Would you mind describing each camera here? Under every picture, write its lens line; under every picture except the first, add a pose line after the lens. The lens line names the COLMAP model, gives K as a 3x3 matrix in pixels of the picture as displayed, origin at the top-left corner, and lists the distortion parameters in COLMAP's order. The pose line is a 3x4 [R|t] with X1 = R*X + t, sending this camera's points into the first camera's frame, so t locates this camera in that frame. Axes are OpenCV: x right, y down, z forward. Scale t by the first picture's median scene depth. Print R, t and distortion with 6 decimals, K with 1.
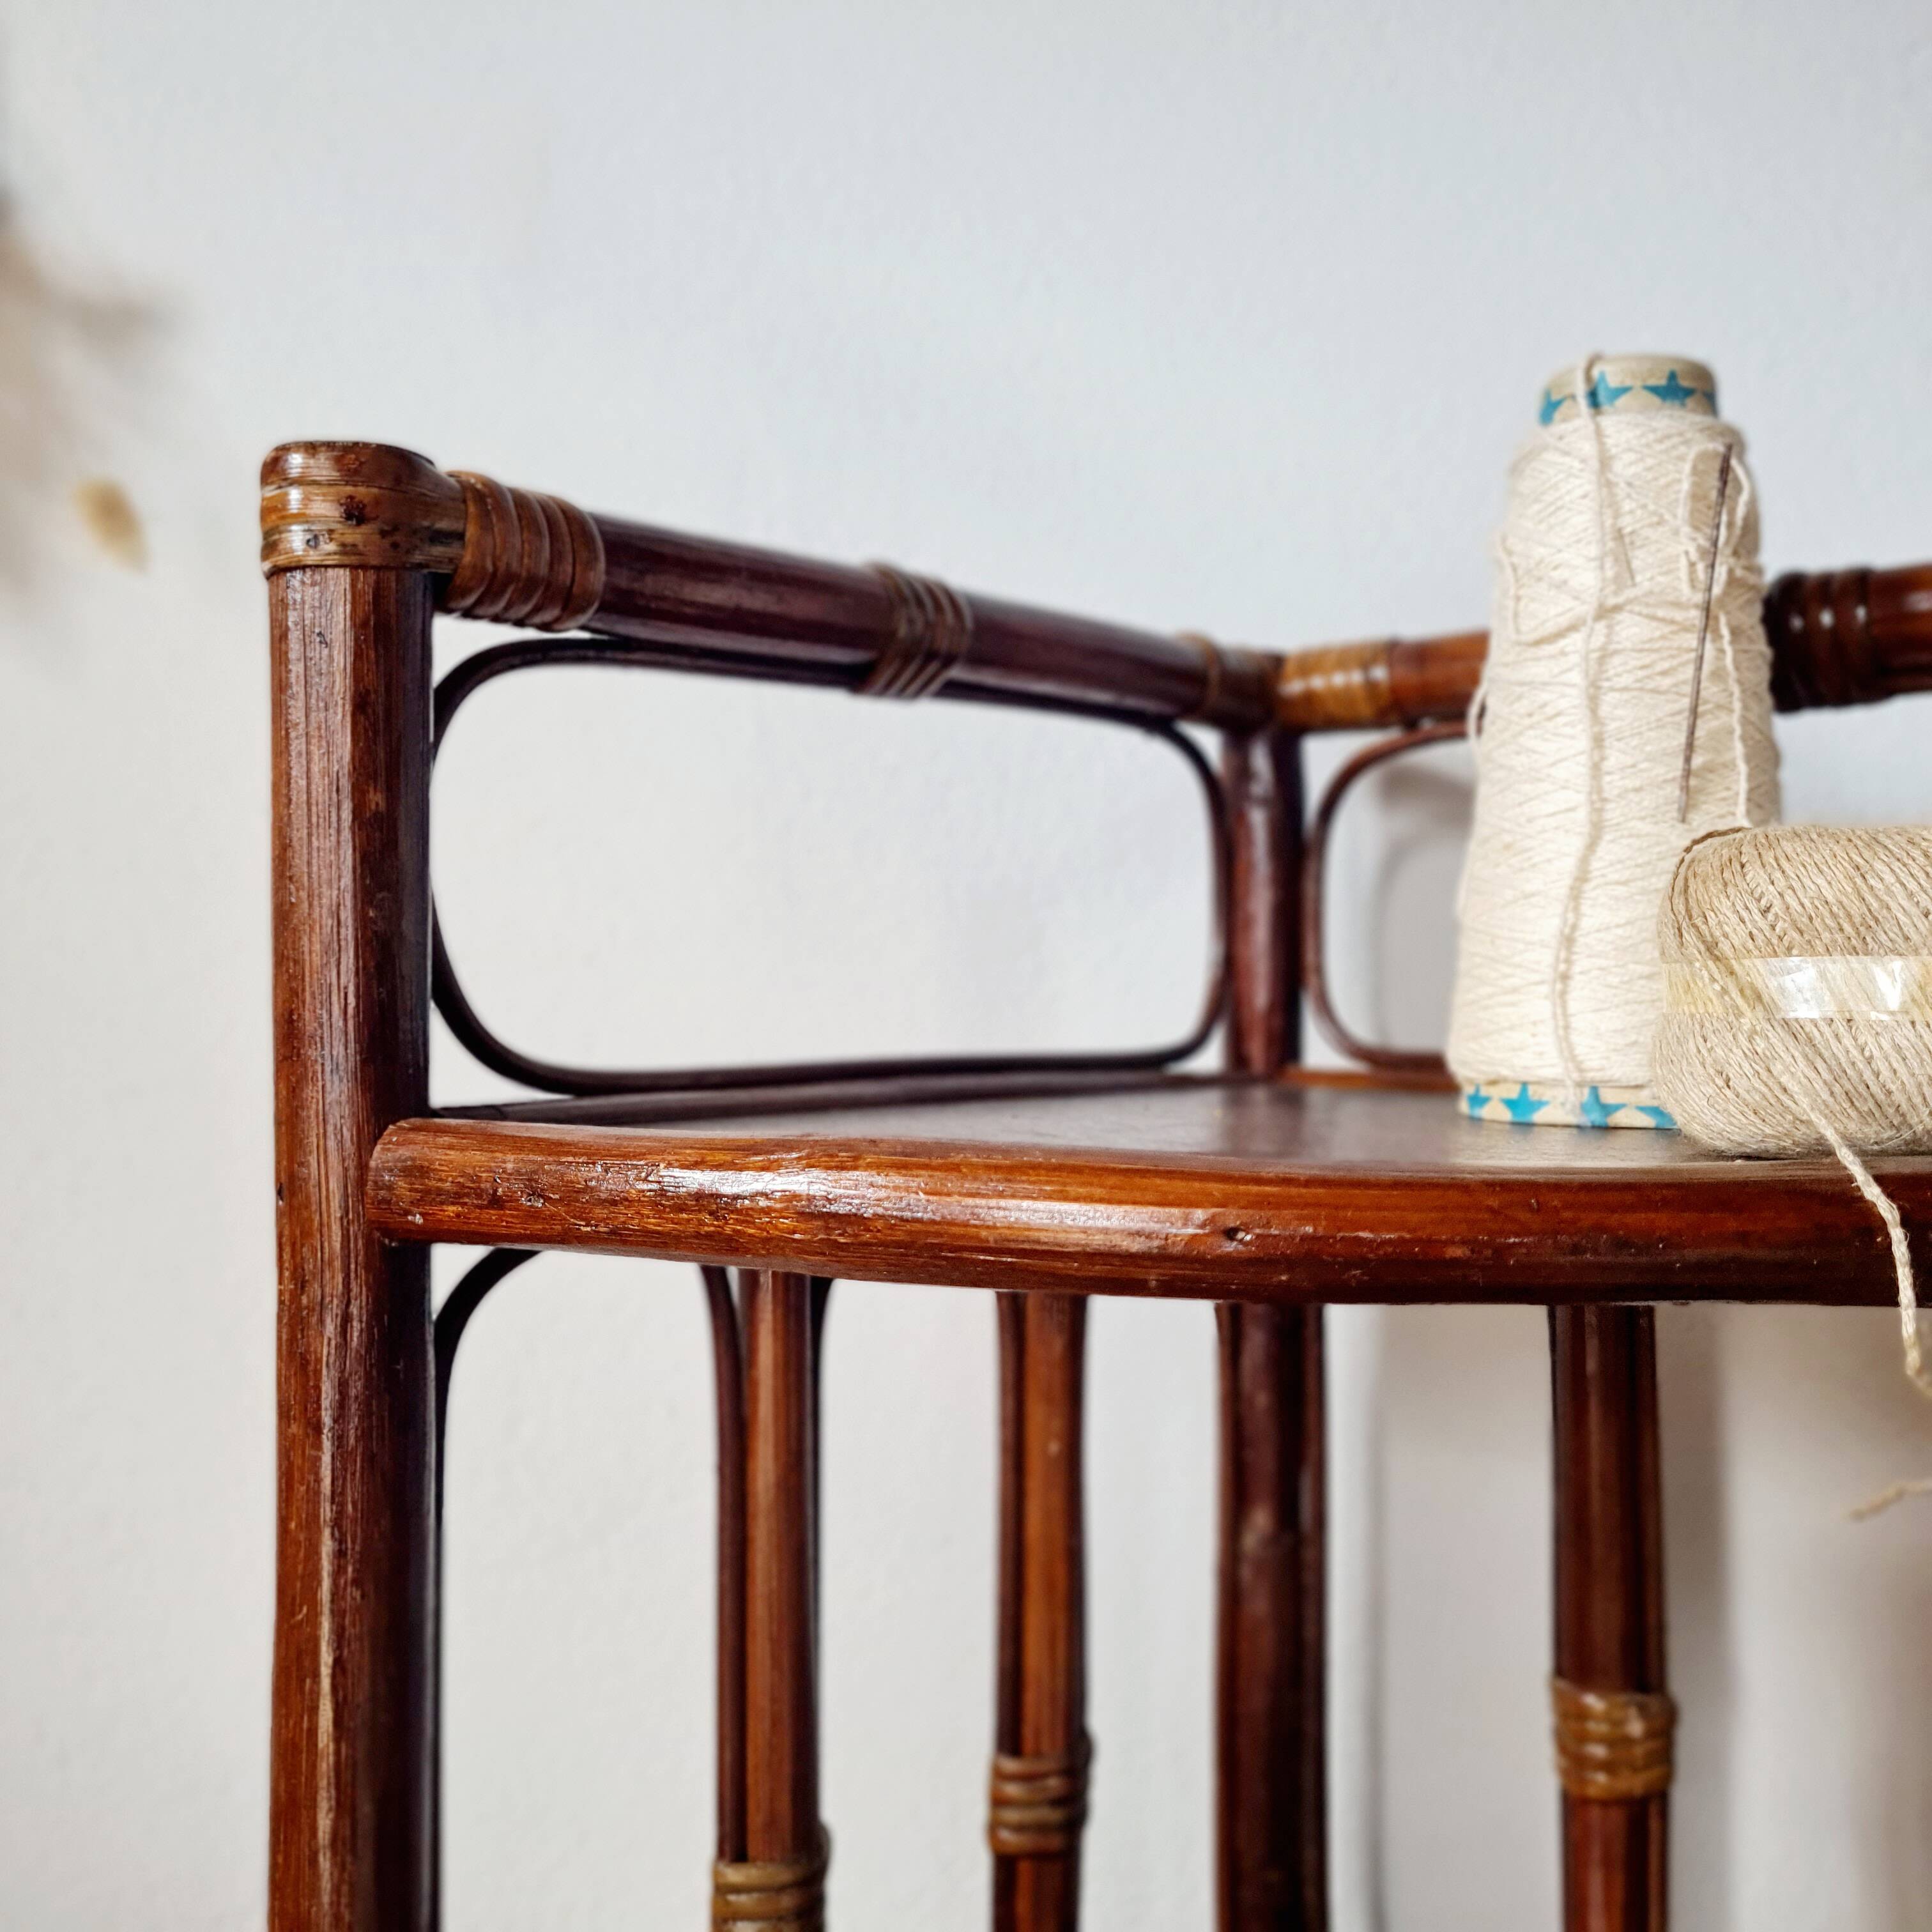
lens RADIAL K [[1947.1, 0, 959.0], [0, 1947.1, 975.6], [0, 0, 1]] dist [0.037903, -0.009423]
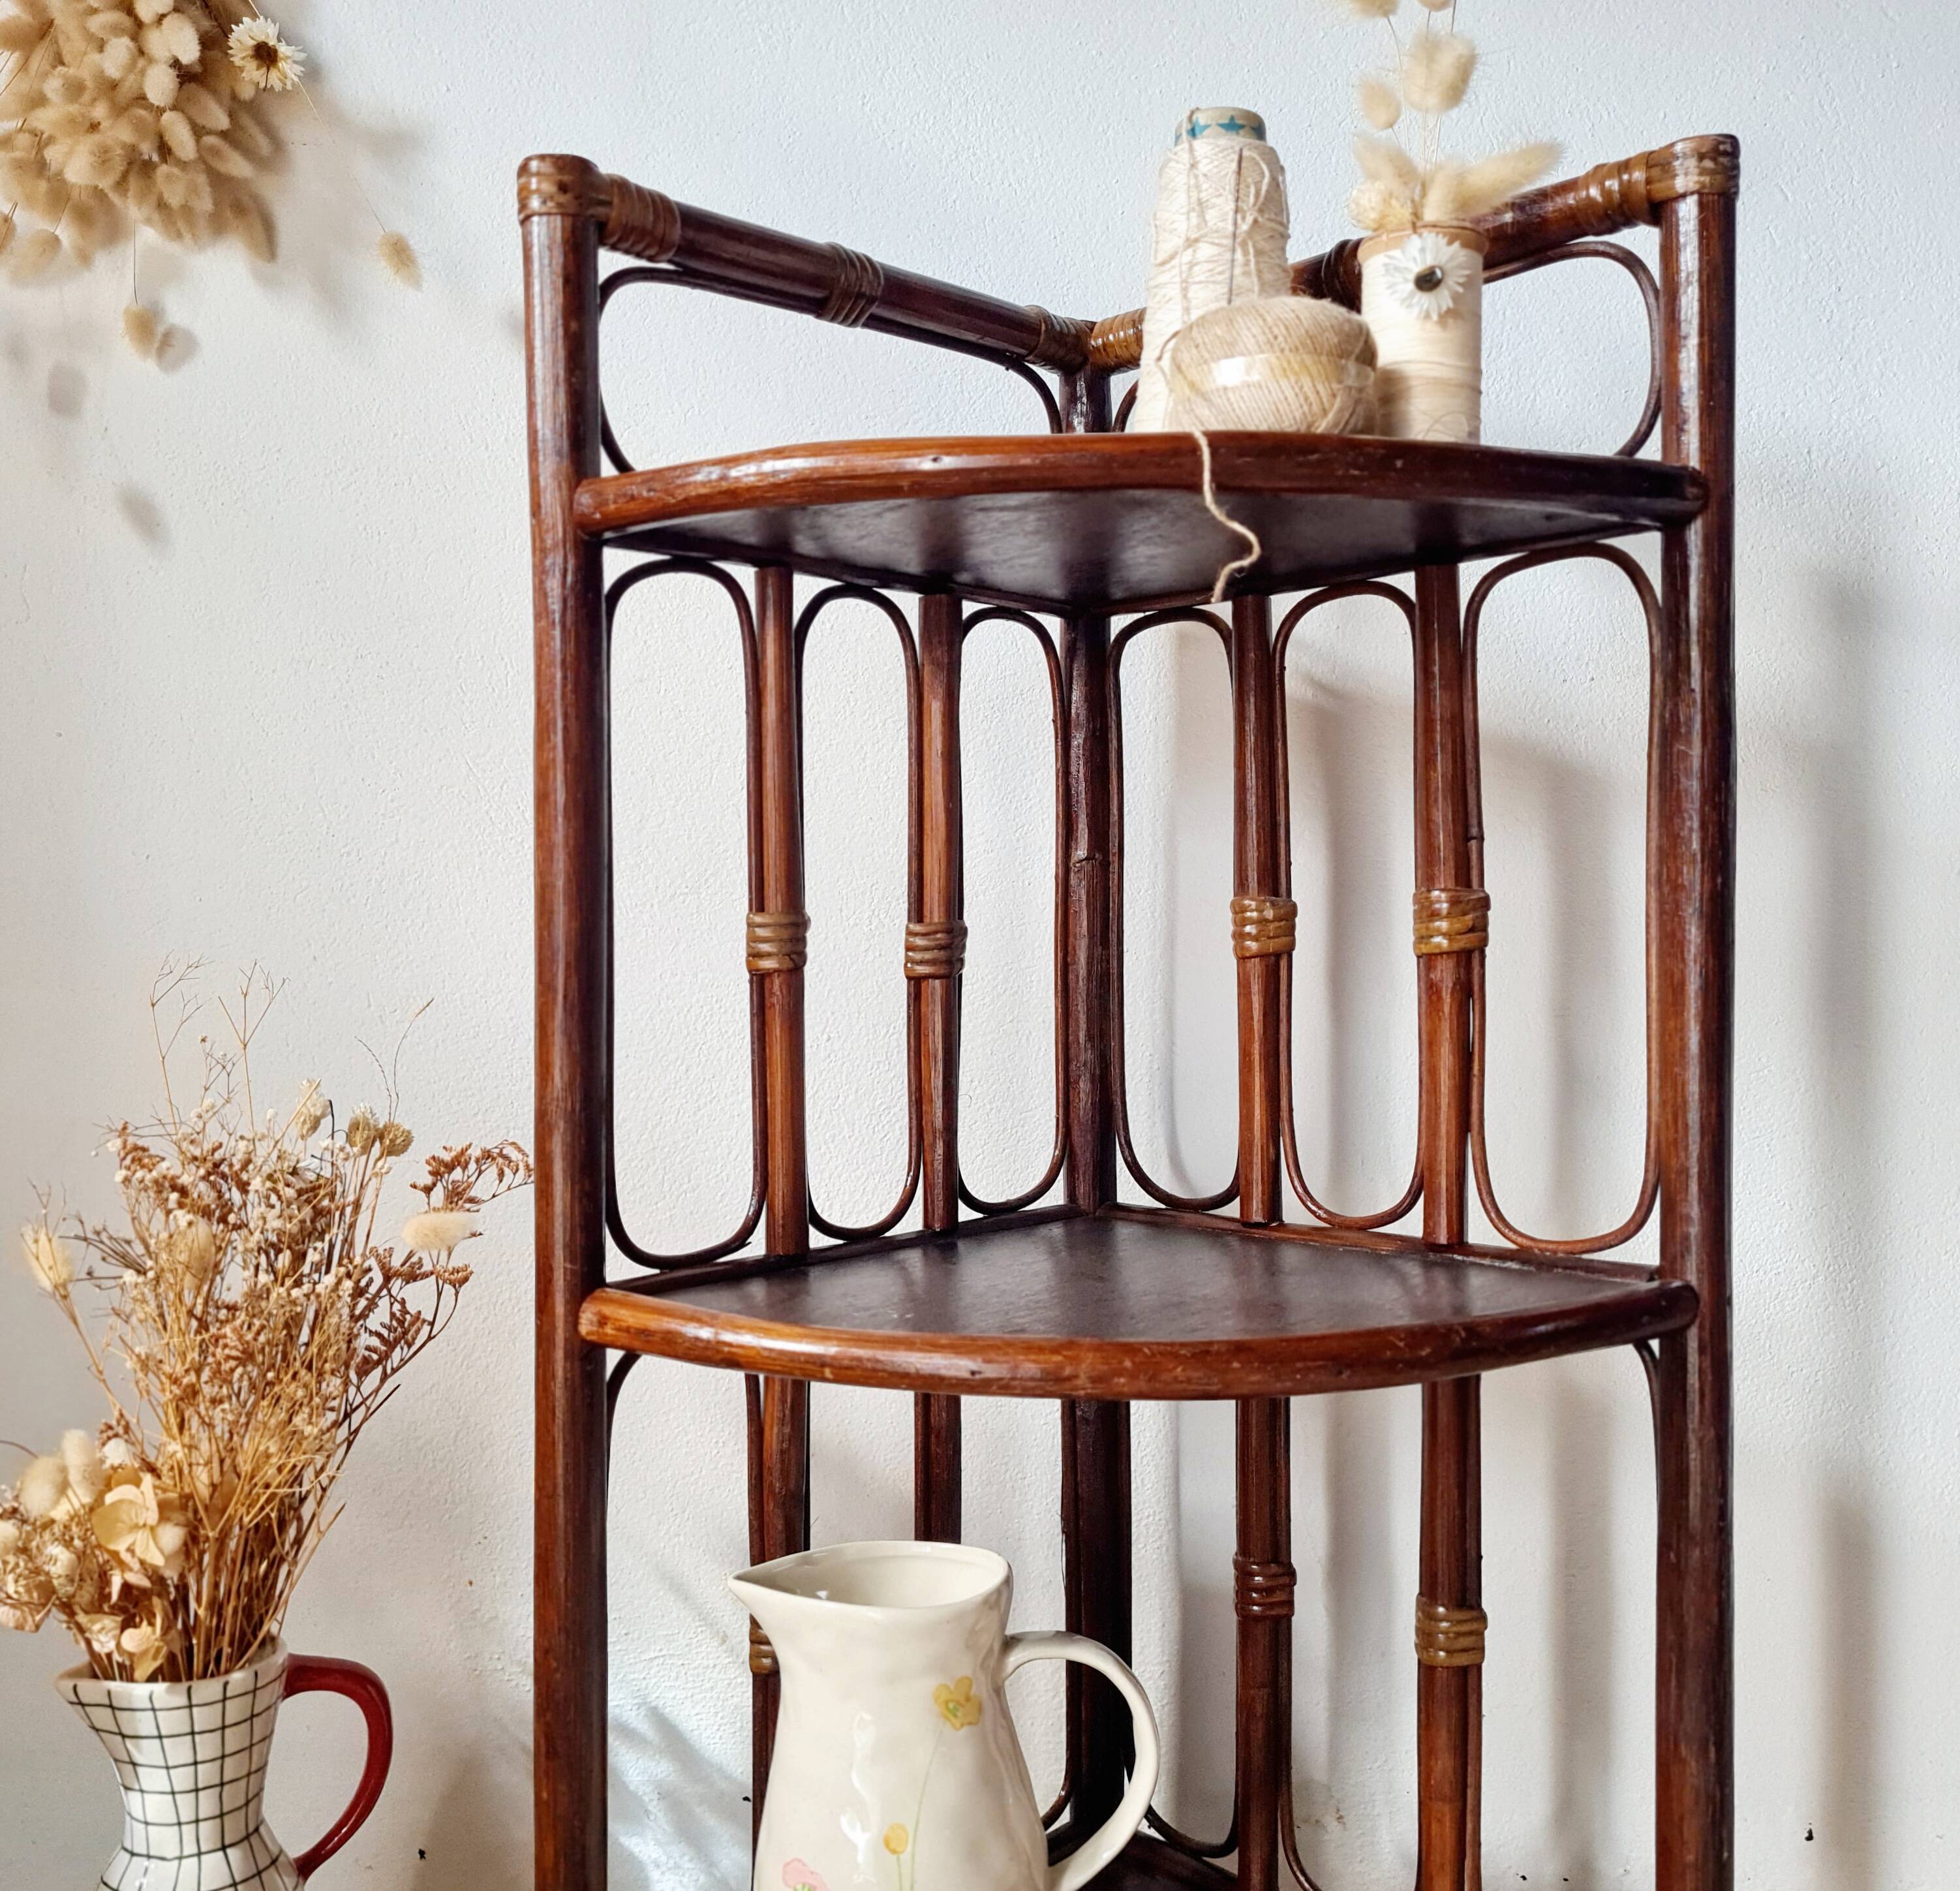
lens RADIAL K [[1981.6, 0, 979.0], [0, 1981.6, 988.4], [0, 0, 1]] dist [0.054735, -0.050430]
pose [[0.998635, -0.006347, -0.051852, 0.217874], [0.008176, 0.999349, 0.035128, 0.484876], [0.051596, -0.035504, 0.998037, -1.019218]]
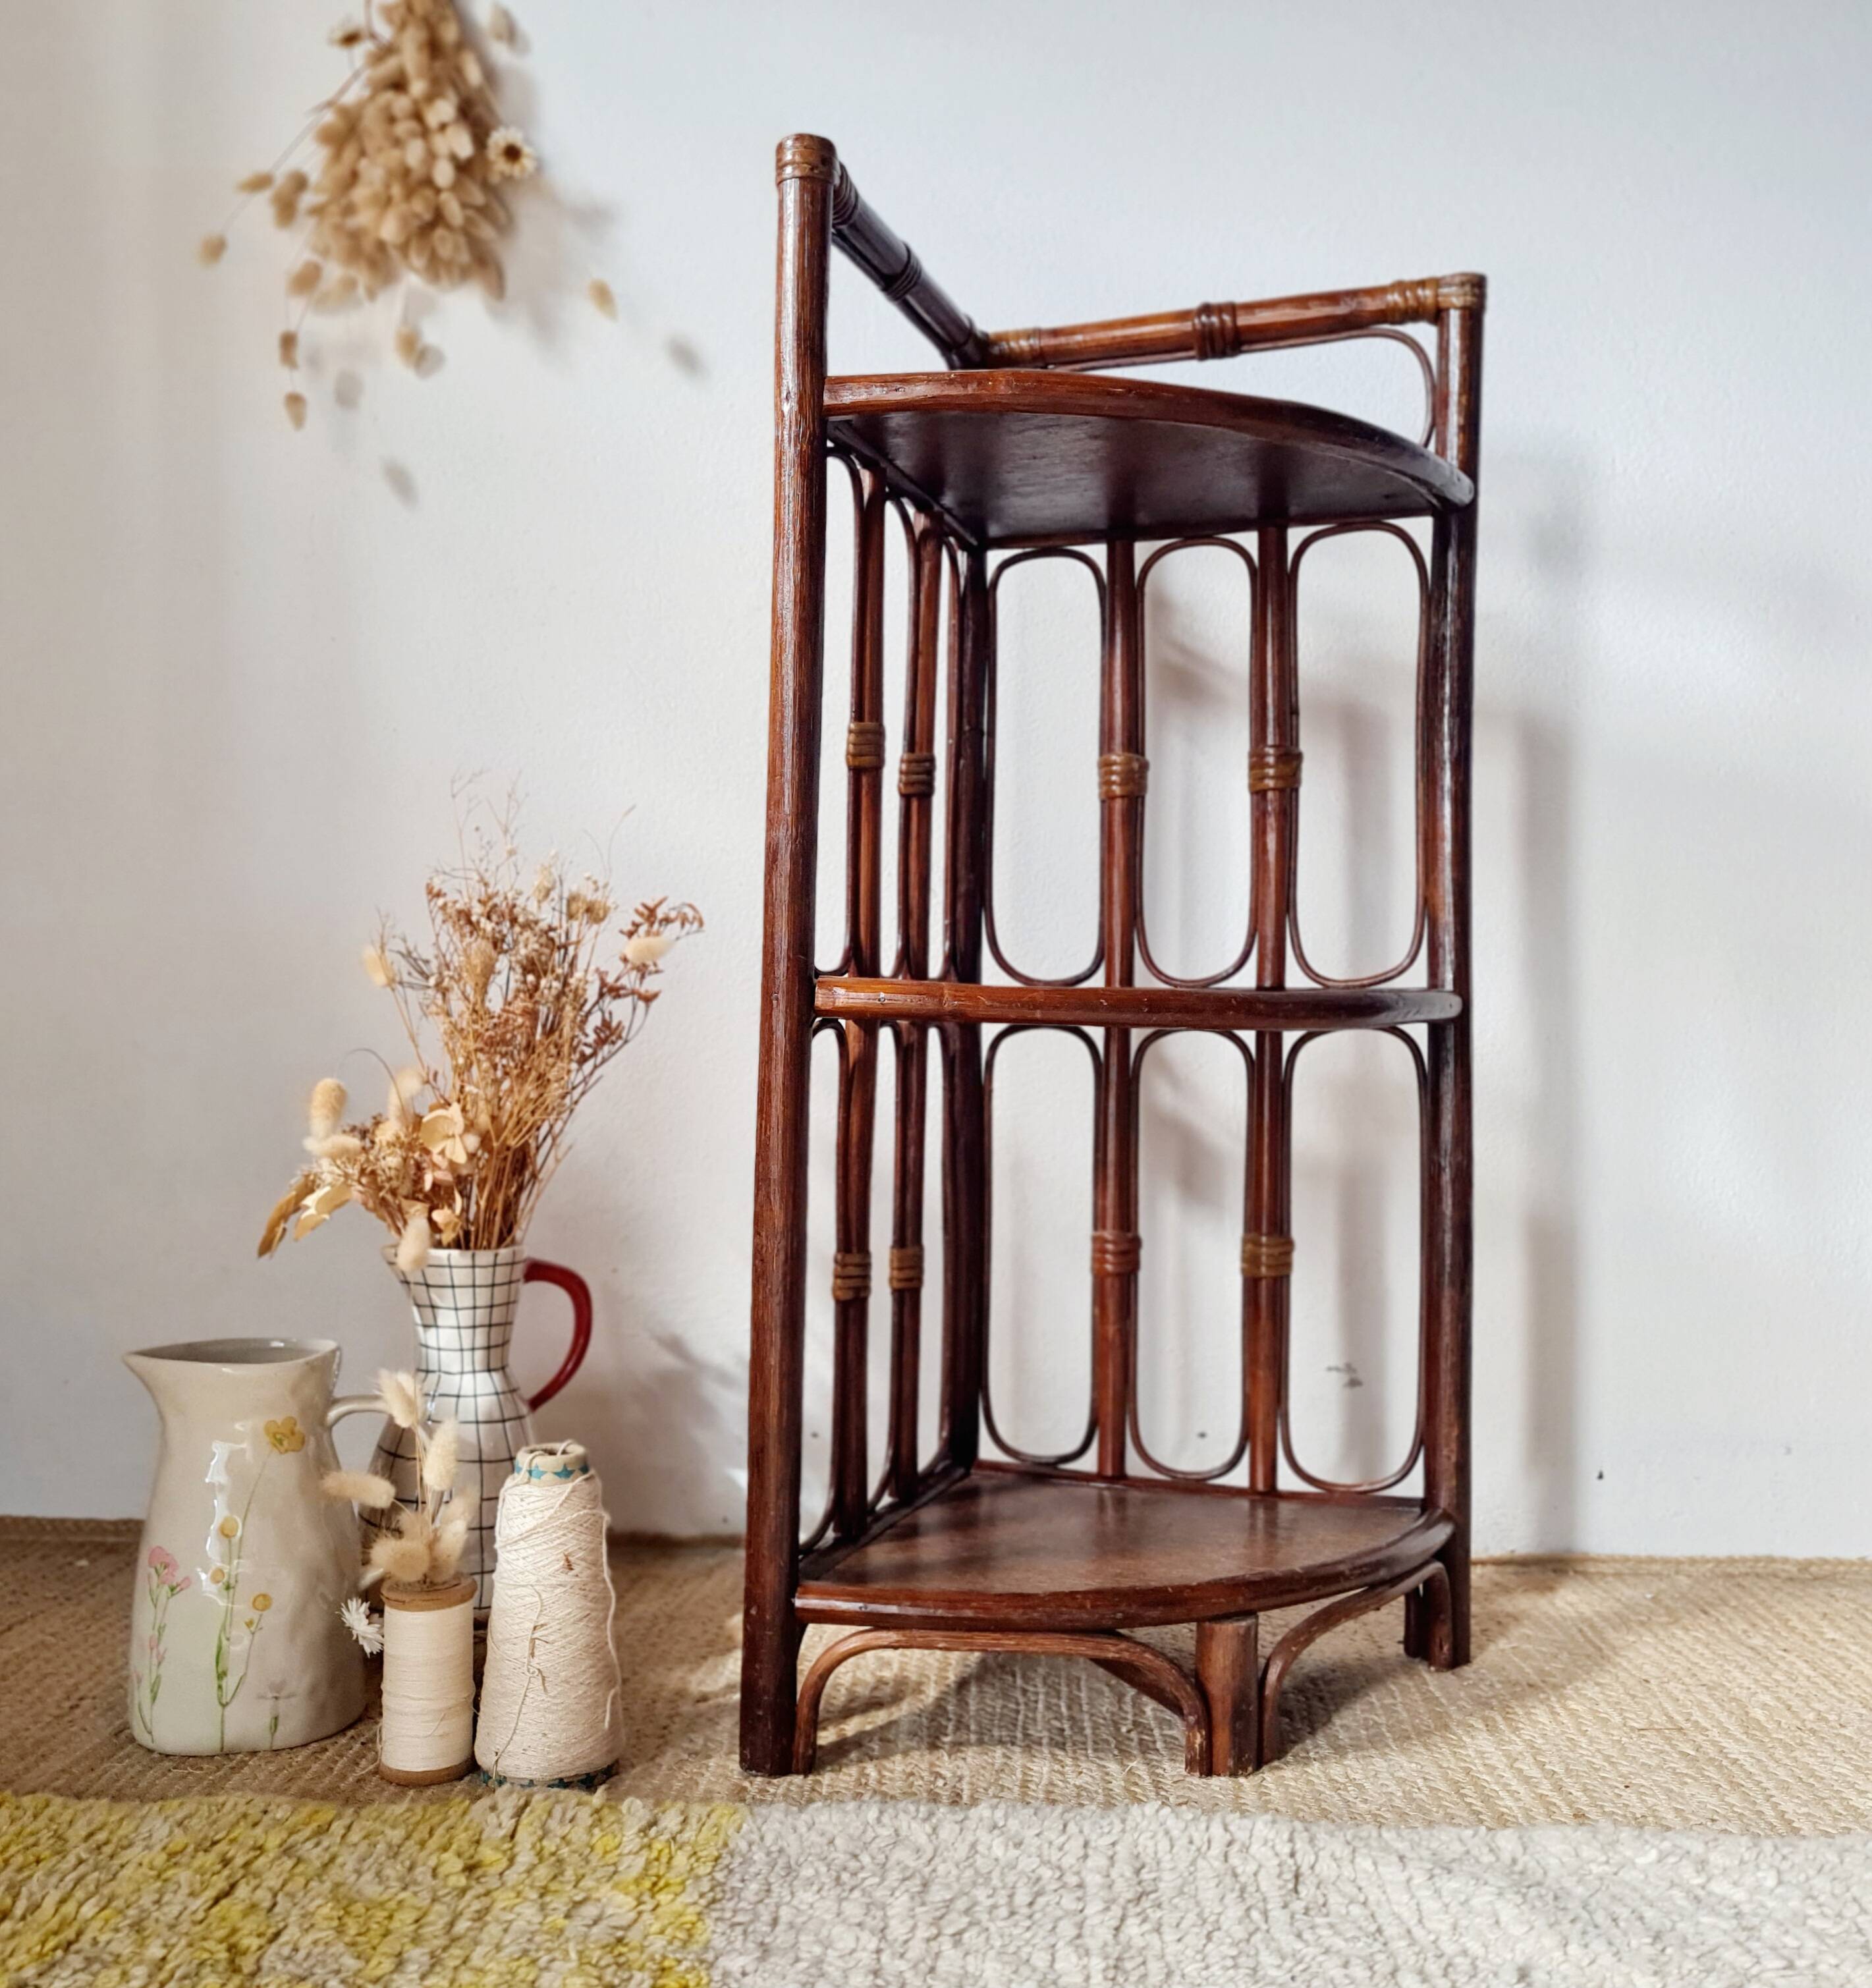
lens RADIAL K [[2015.8, 0, 896.2], [0, 2015.8, 1016.7], [0, 0, 1]] dist [0.032255, -0.006577]
pose [[0.998498, 0.016098, -0.052376, 0.089271], [-0.015919, 0.999866, 0.003817, 0.882879], [0.052430, -0.002977, 0.998620, -2.027414]]
